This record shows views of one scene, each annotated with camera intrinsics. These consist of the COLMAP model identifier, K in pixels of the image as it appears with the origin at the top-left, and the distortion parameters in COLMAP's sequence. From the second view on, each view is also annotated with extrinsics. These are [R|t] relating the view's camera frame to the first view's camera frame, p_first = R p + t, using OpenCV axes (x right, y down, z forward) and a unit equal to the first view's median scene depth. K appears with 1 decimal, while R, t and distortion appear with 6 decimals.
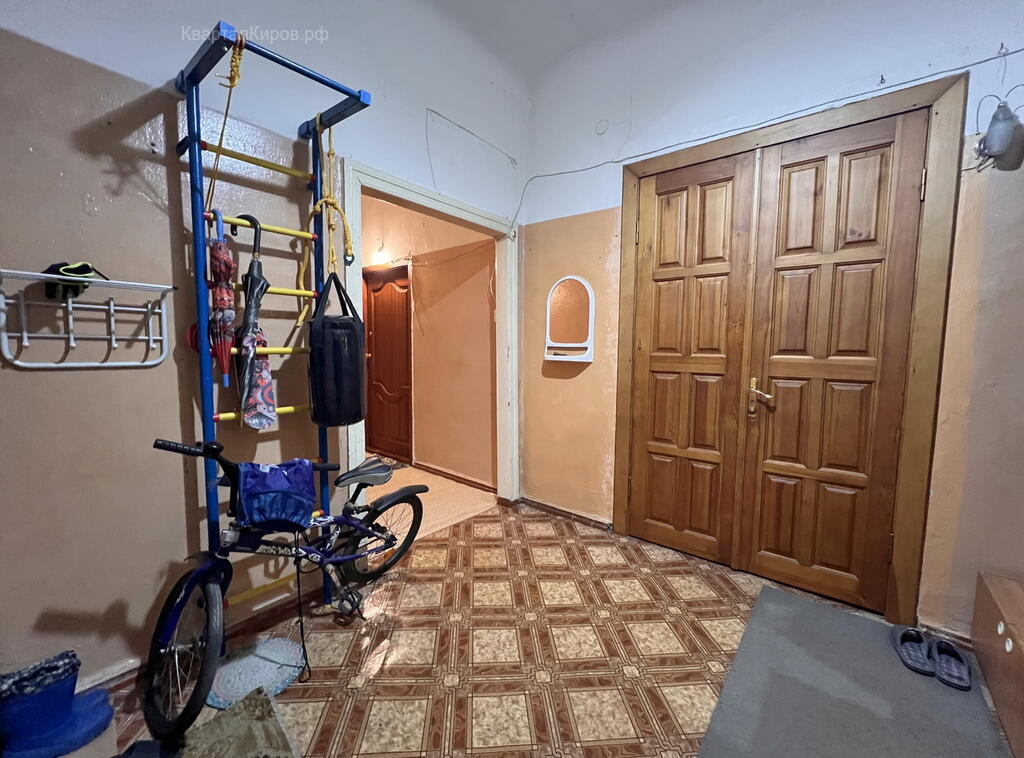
lens RADIAL K [[422.7, 0, 511.6], [0, 422.7, 377.2], [0, 0, 1]] dist [0.016937, -0.000404]
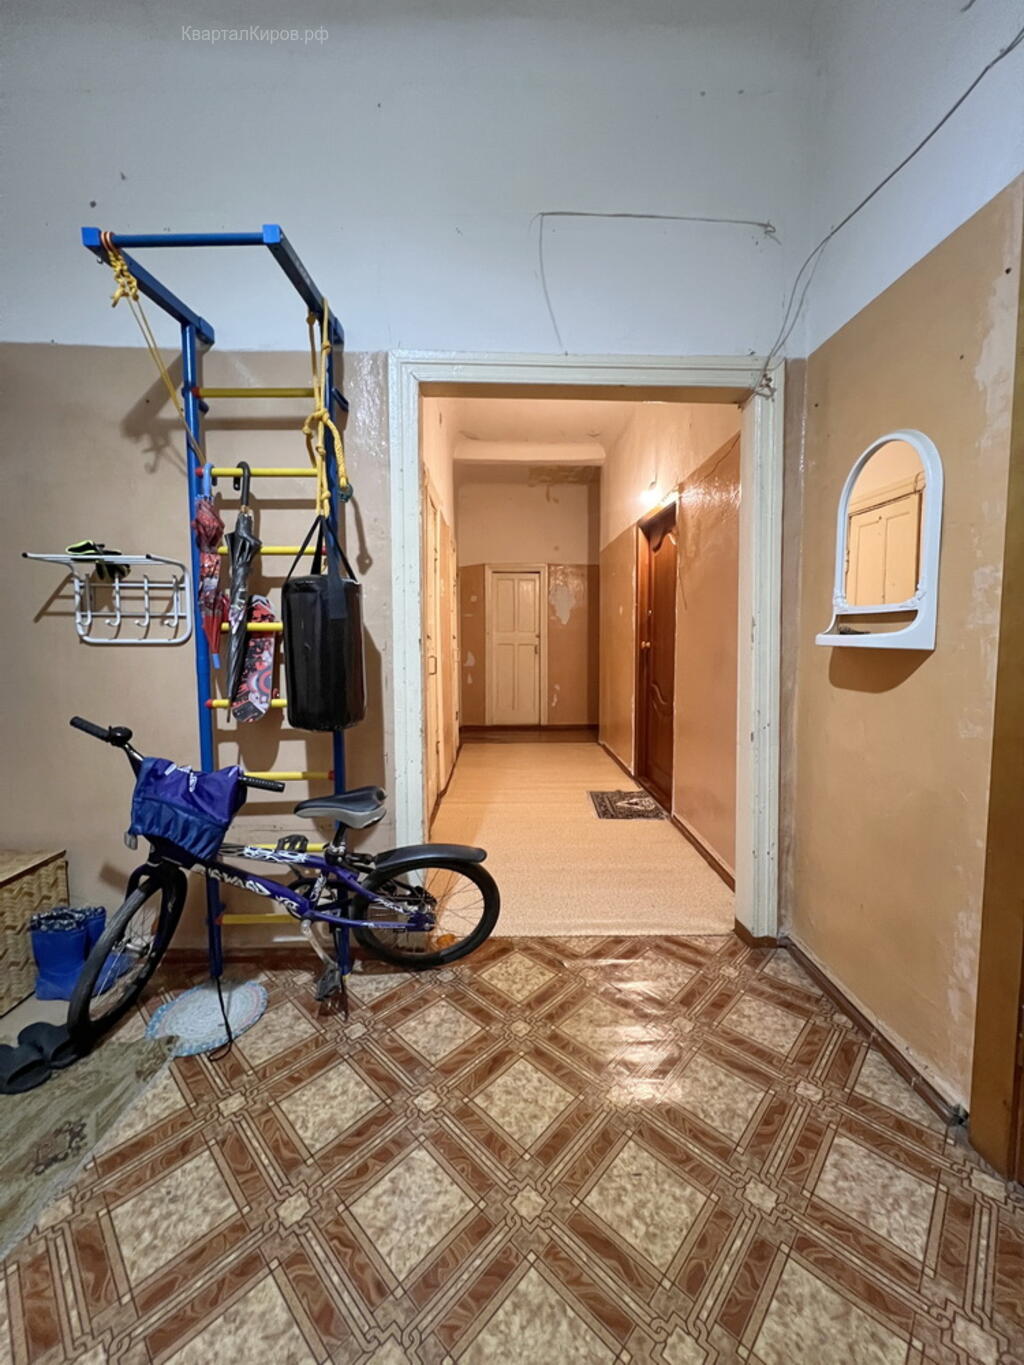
lens RADIAL K [[545.3, 0, 506.8], [0, 545.3, 678.5], [0, 0, 1]] dist [-0.000972, -0.000073]
pose [[0.657644, 0.044383, -0.752020, 0.425290], [-0.047139, 0.998731, 0.017720, -0.003366], [0.751853, 0.023796, 0.658901, 0.566874]]
